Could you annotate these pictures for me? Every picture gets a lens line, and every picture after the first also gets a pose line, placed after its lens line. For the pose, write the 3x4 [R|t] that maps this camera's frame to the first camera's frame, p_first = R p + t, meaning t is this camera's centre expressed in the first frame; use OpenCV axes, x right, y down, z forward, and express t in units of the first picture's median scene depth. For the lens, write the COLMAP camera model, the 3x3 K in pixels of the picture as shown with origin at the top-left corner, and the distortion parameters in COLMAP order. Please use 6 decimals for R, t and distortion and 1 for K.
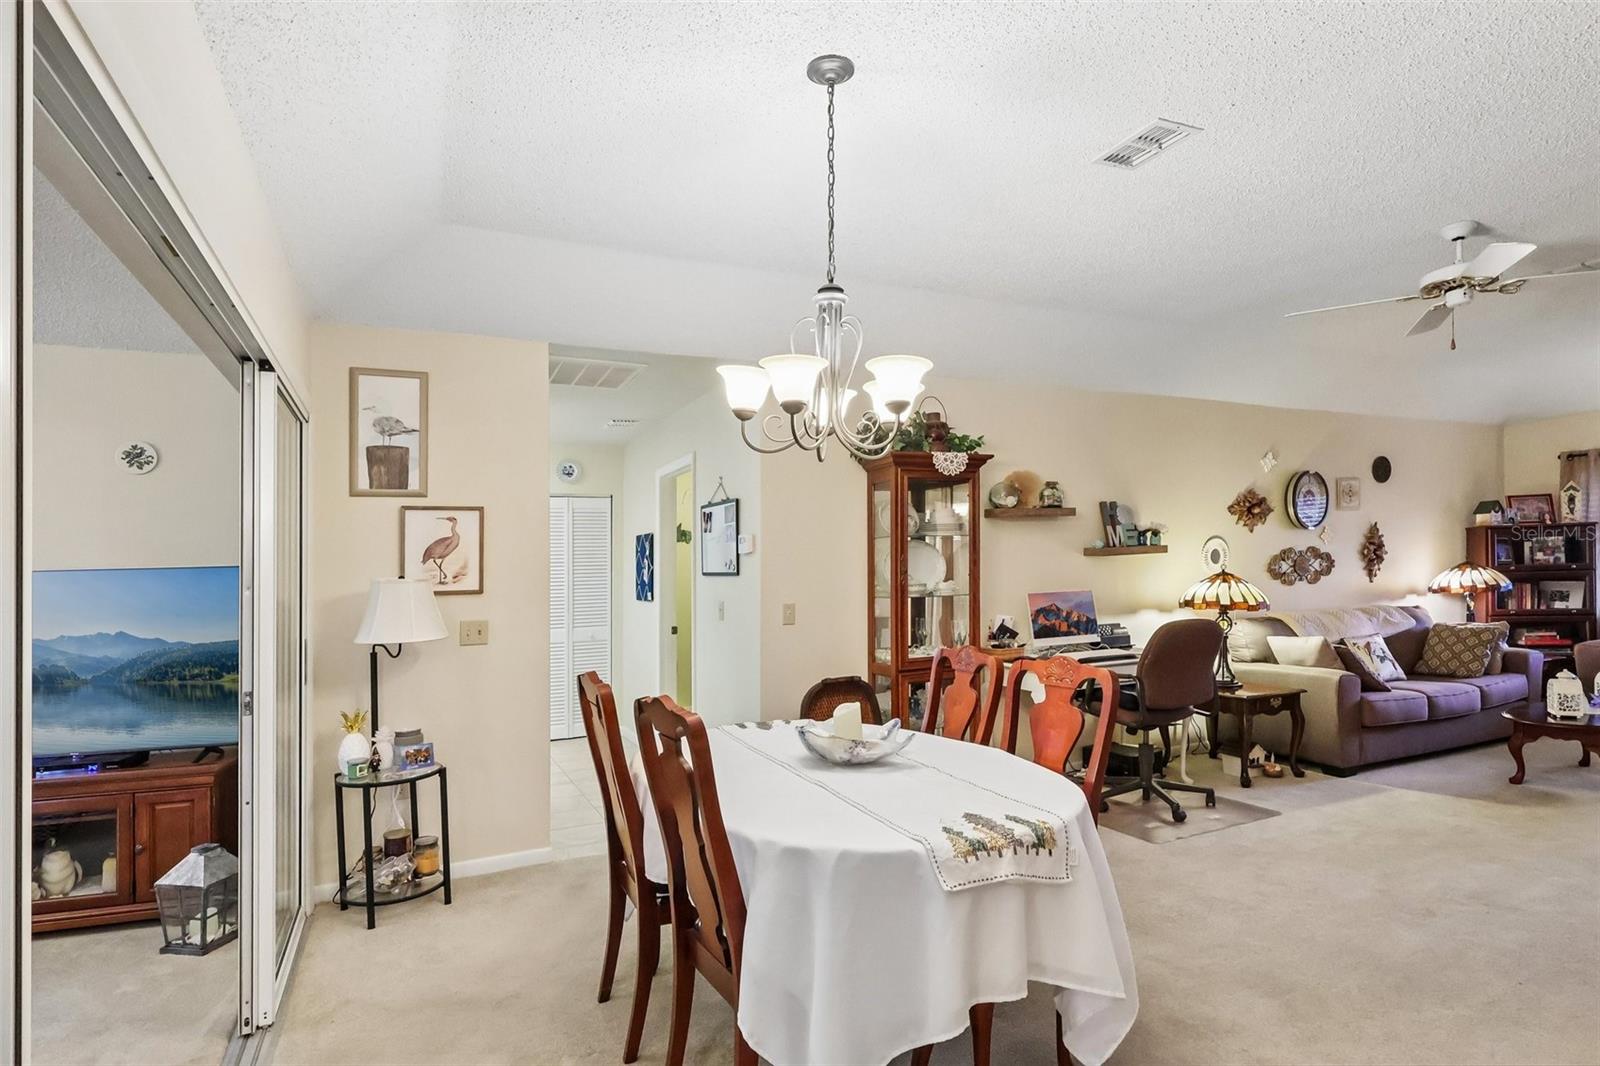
lens RADIAL K [[828.6, 0, 800.3], [0, 828.6, 591.5], [0, 0, 1]] dist [0.002917, 0.000194]
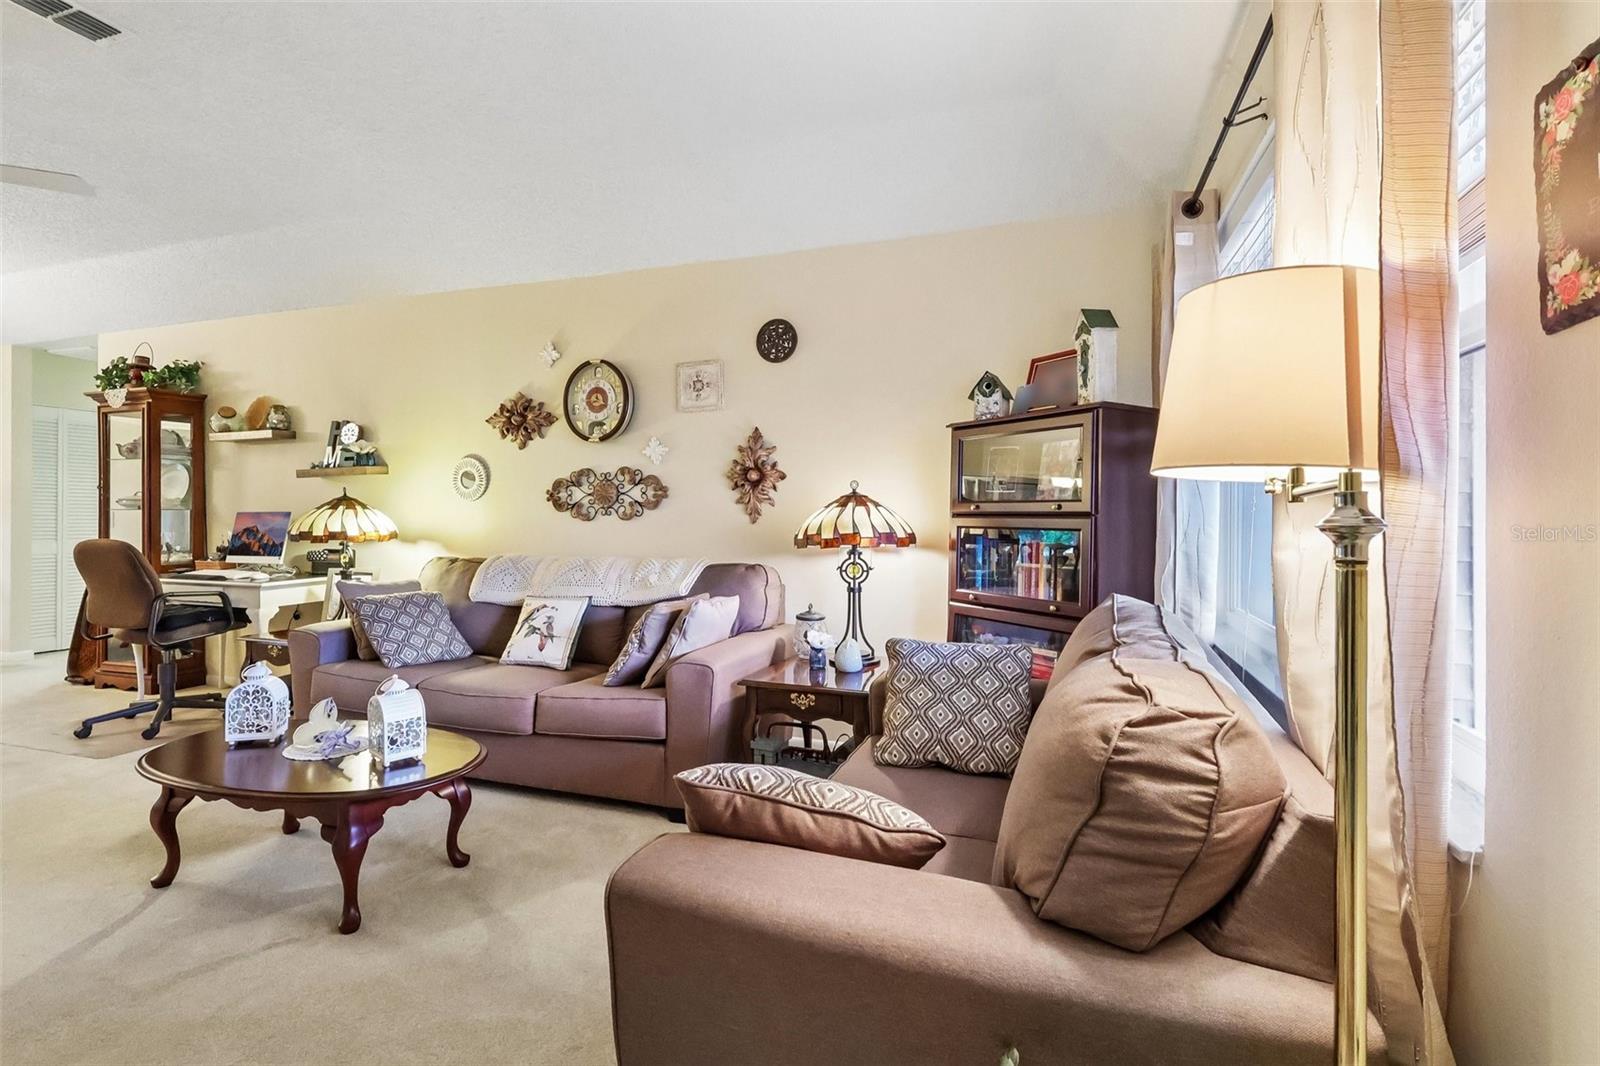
lens RADIAL K [[727.7, 0, 802.3], [0, 727.7, 506.8], [0, 0, 1]] dist [0.001114, 0.000251]
pose [[0.717786, 0.028954, -0.695661, 1.184274], [-0.039447, 0.999221, 0.000886, -0.027789], [0.695145, 0.026806, 0.718369, 0.681589]]
